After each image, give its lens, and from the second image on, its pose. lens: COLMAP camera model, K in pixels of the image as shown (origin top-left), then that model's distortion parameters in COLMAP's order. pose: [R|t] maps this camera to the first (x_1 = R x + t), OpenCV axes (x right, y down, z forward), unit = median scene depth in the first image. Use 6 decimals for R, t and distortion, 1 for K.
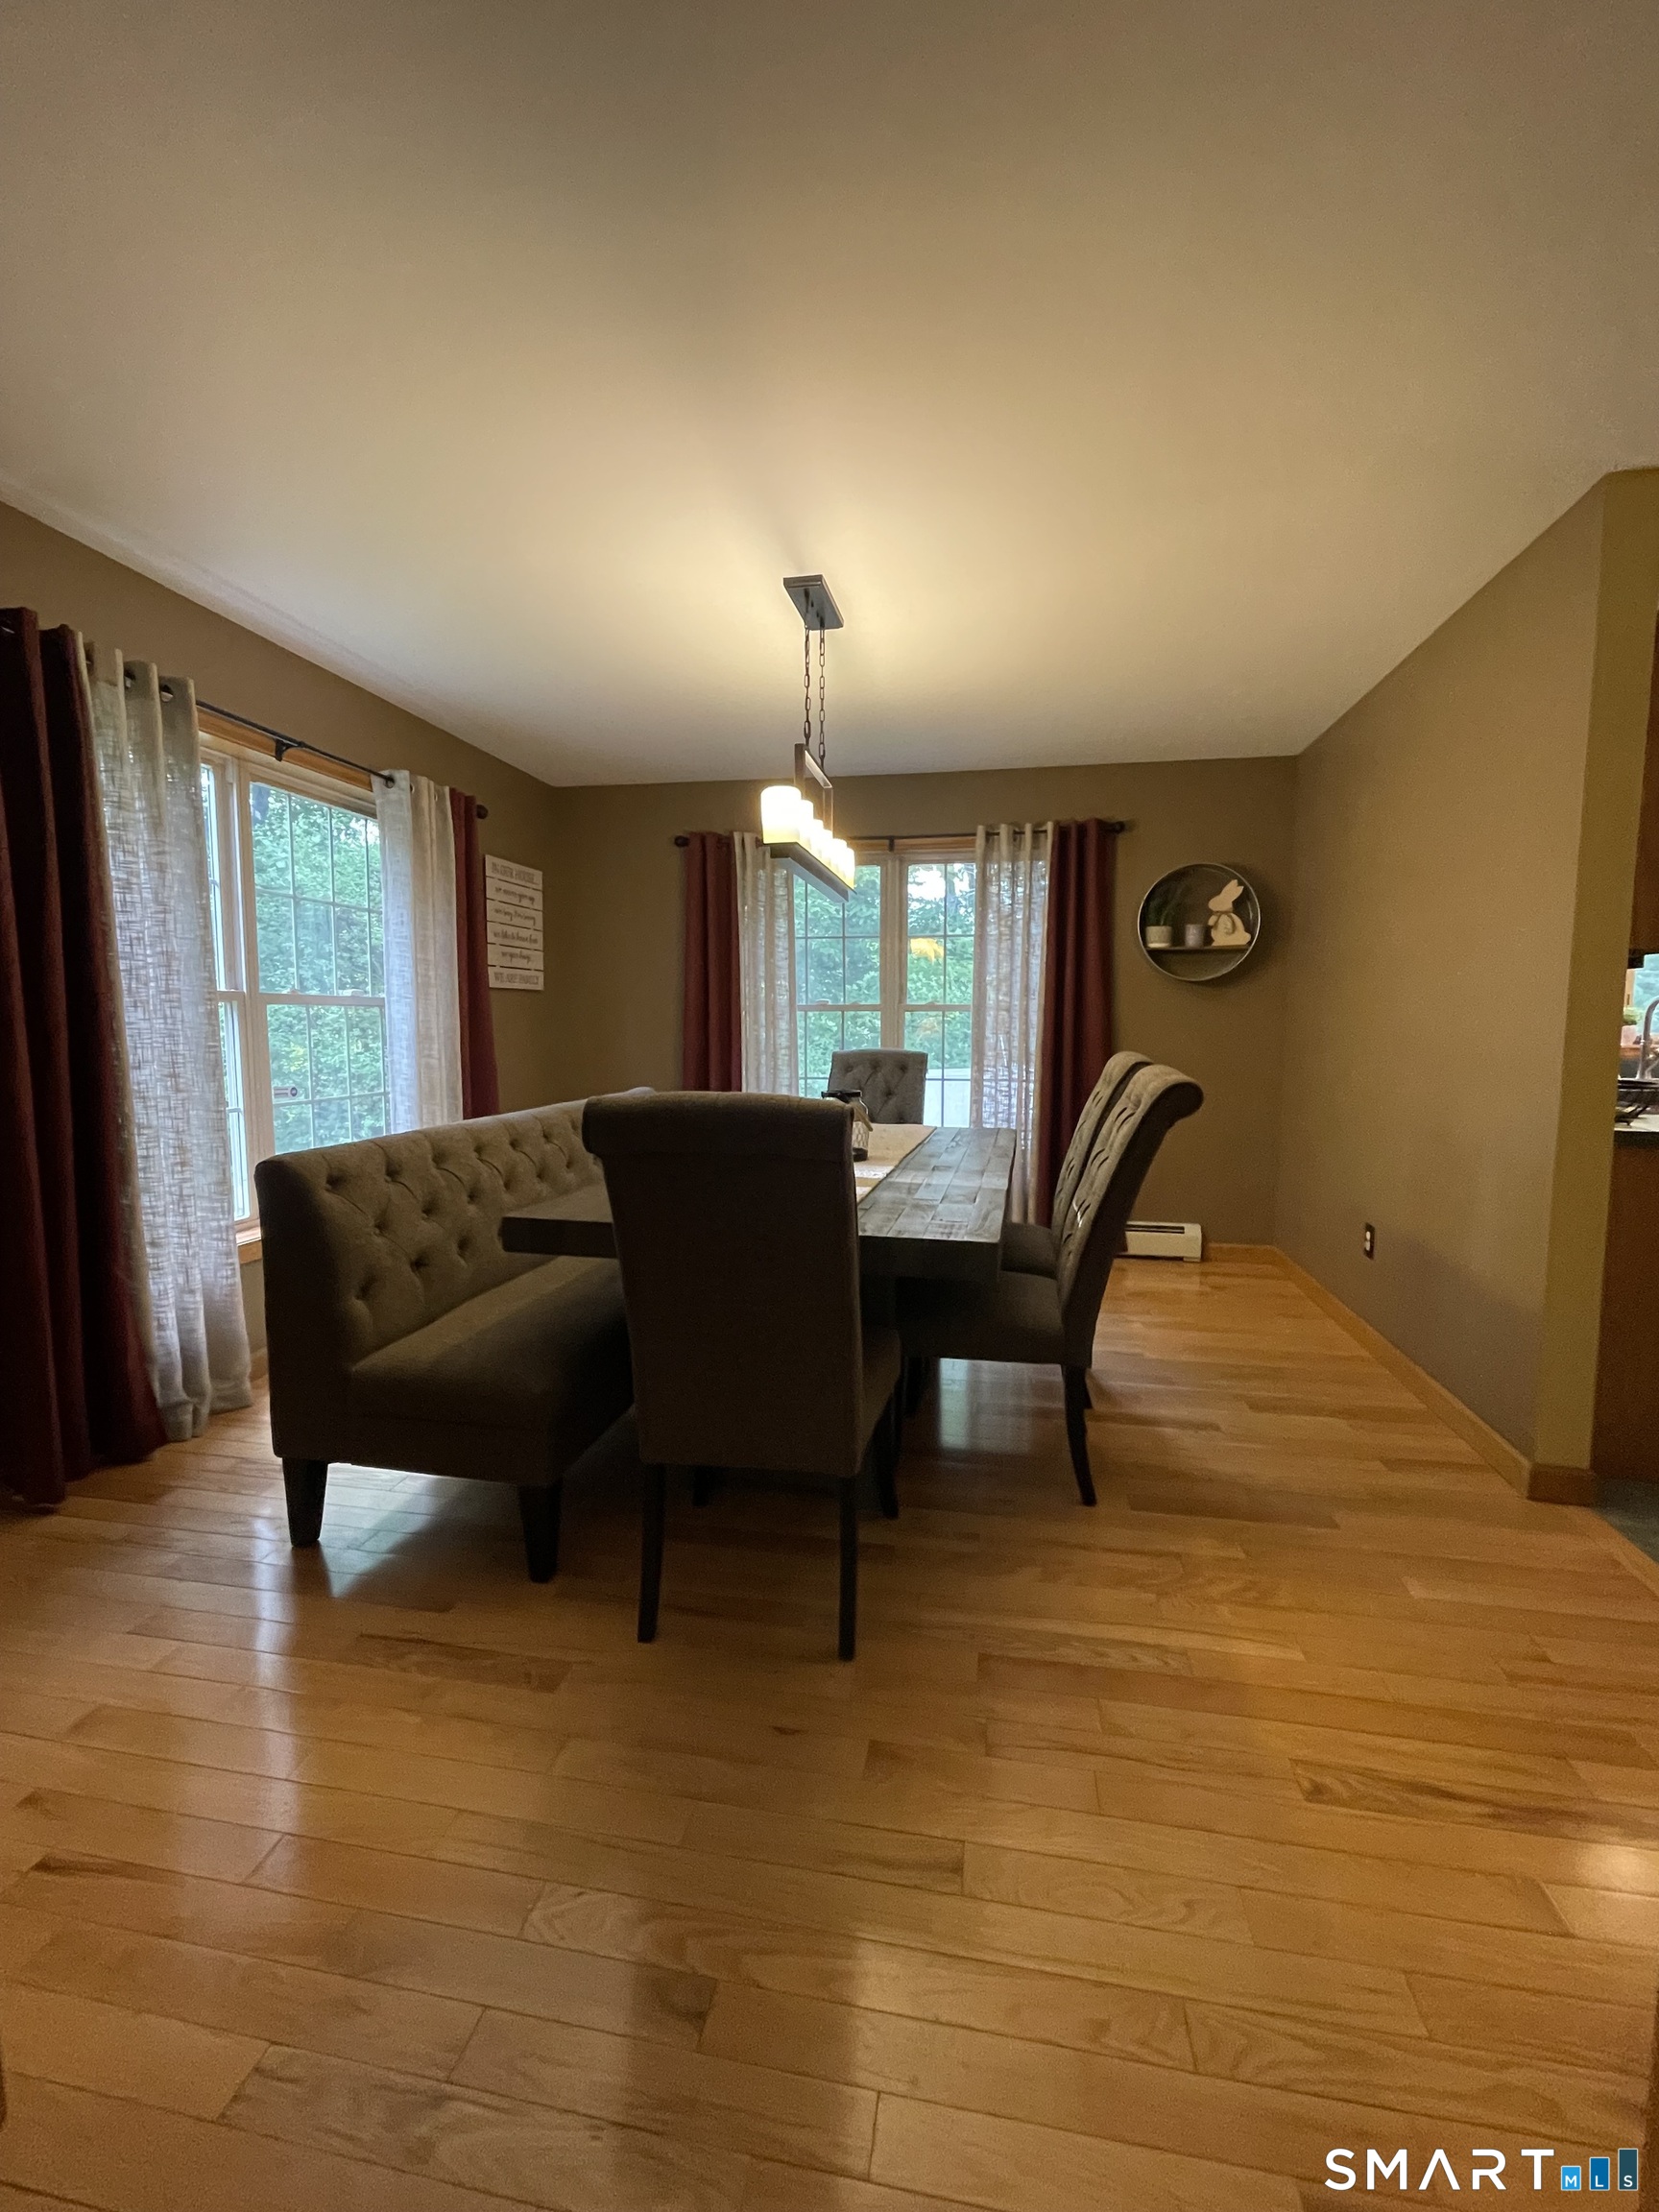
lens RADIAL K [[895.8, 0, 814.2], [0, 895.8, 1106.2], [0, 0, 1]] dist [-0.001607, -0.000476]
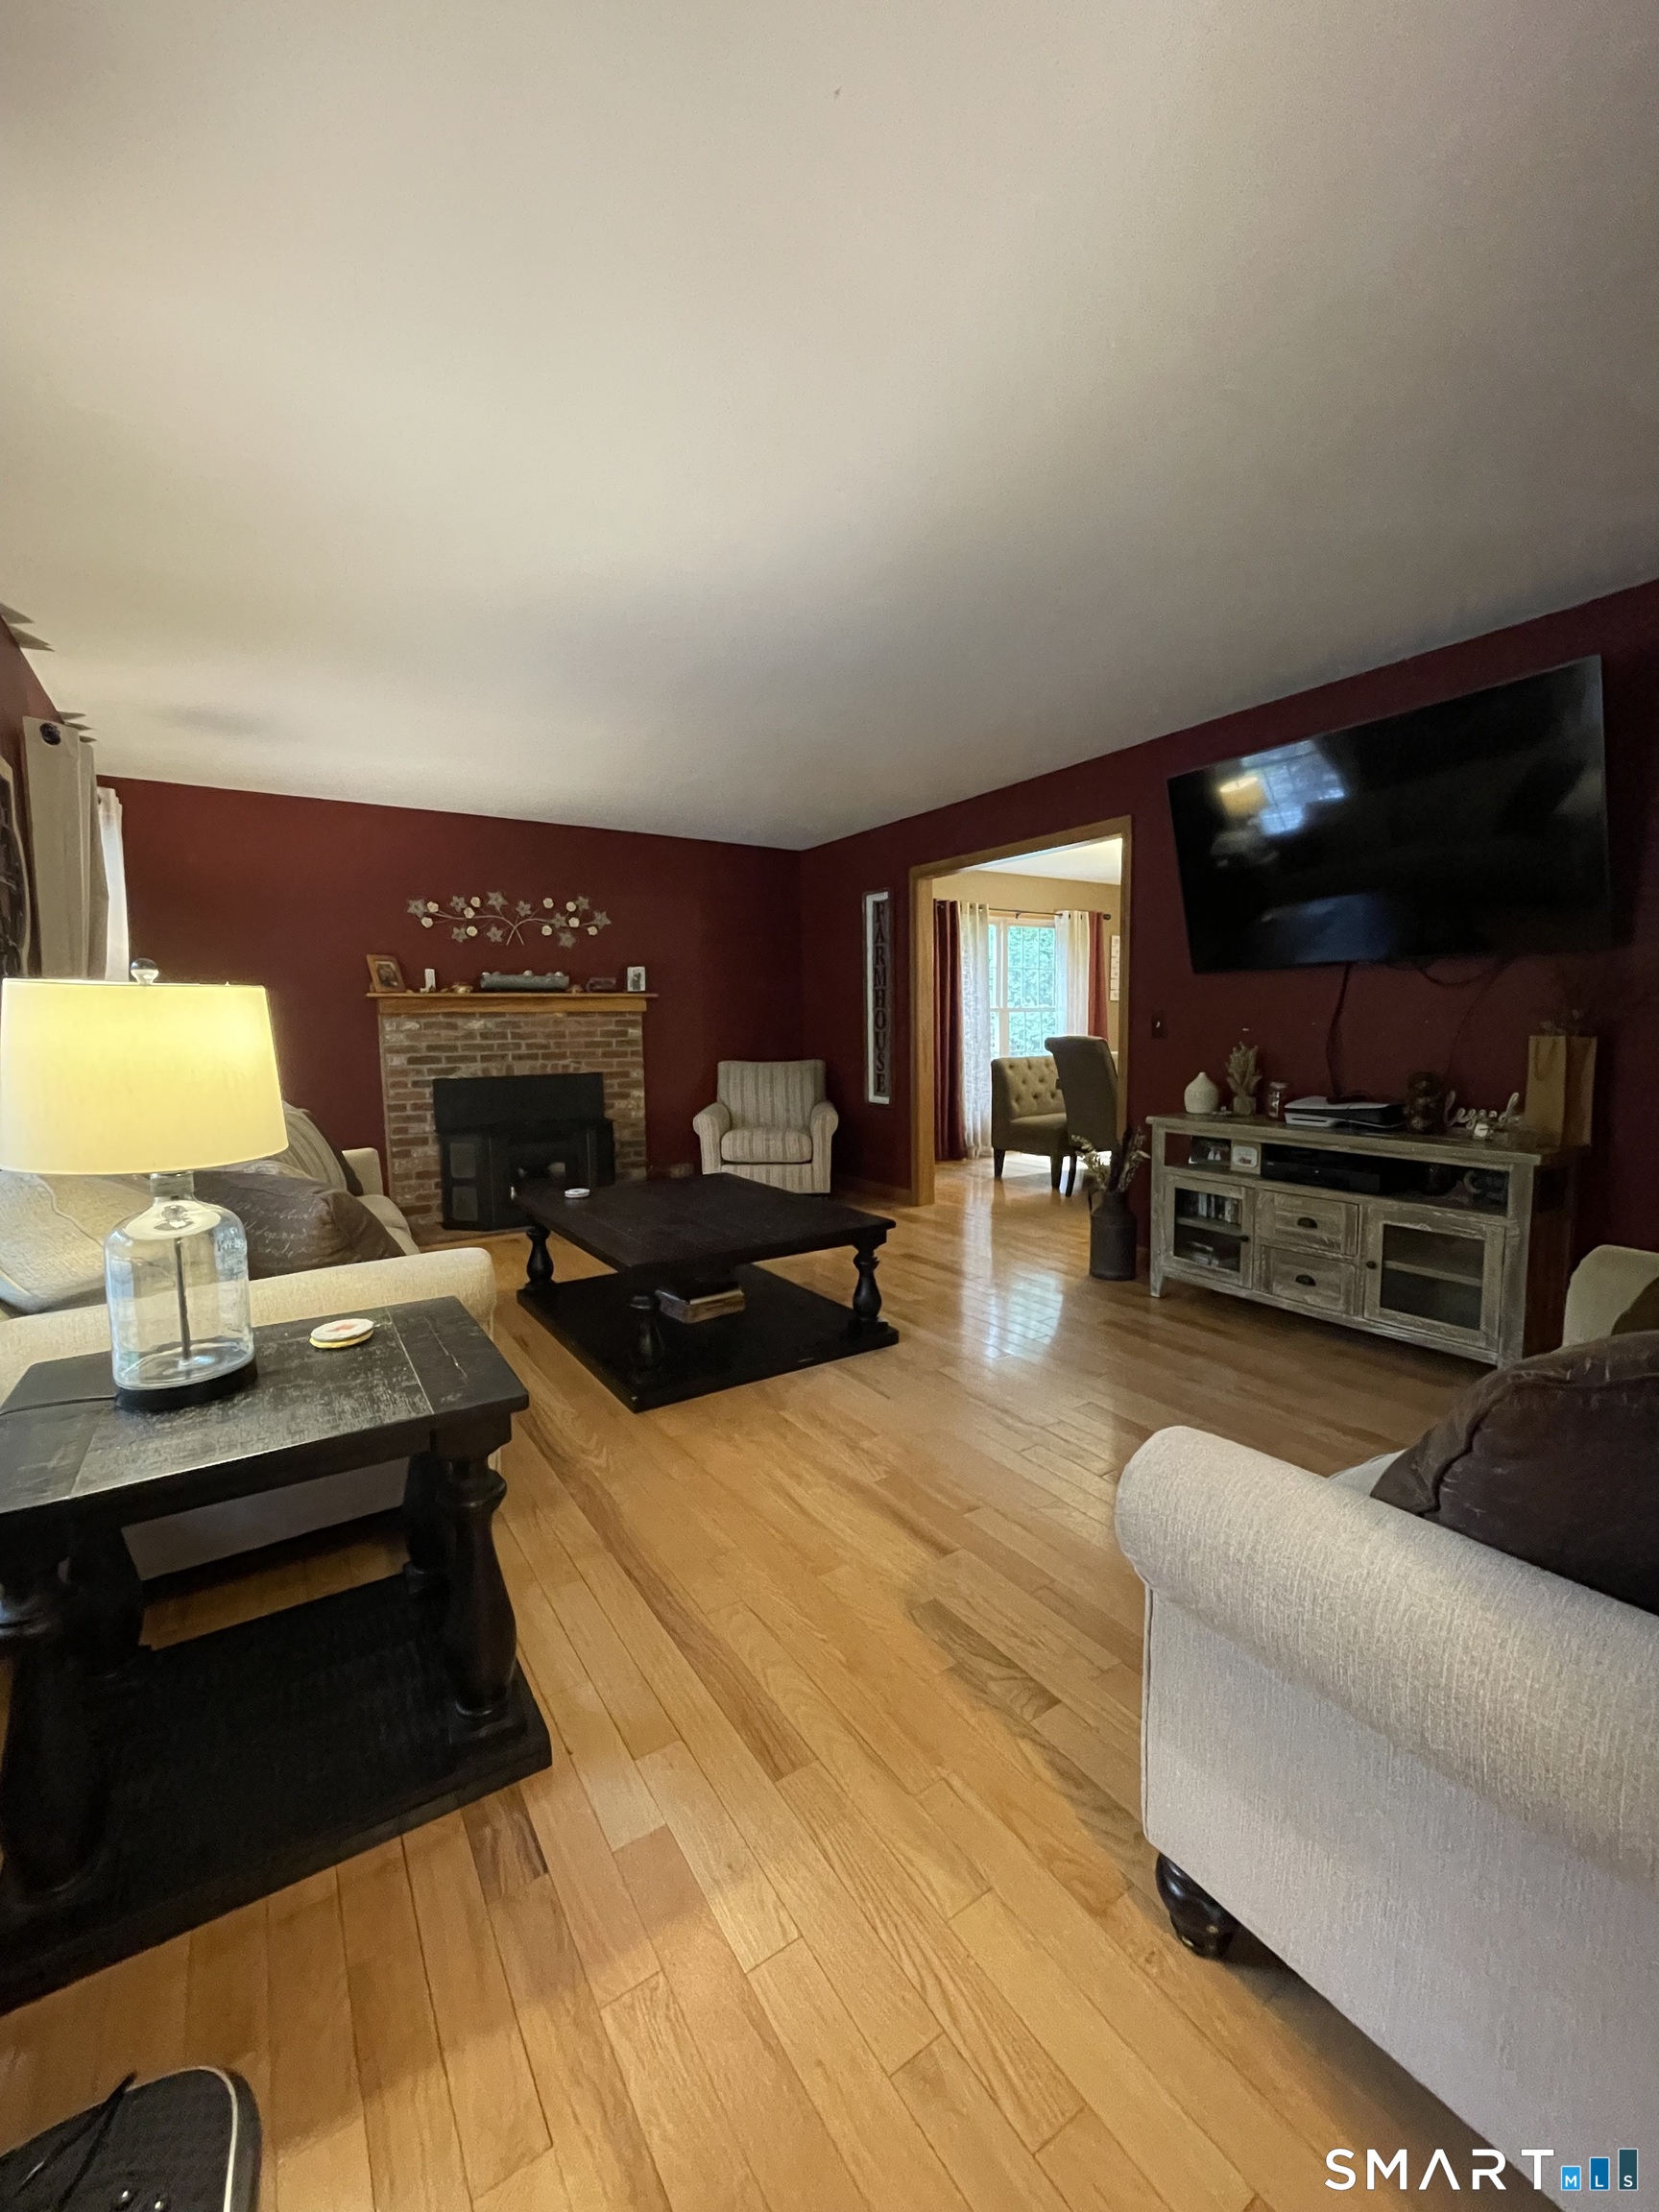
lens RADIAL K [[895.8, 0, 810.9], [0, 895.8, 1105.5], [0, 0, 1]] dist [-0.001607, -0.000476]
pose [[0.676679, 0.054891, -0.734229, 1.272120], [-0.047736, 0.998390, 0.030646, 0.144024], [0.734729, 0.014312, 0.678210, -1.624785]]
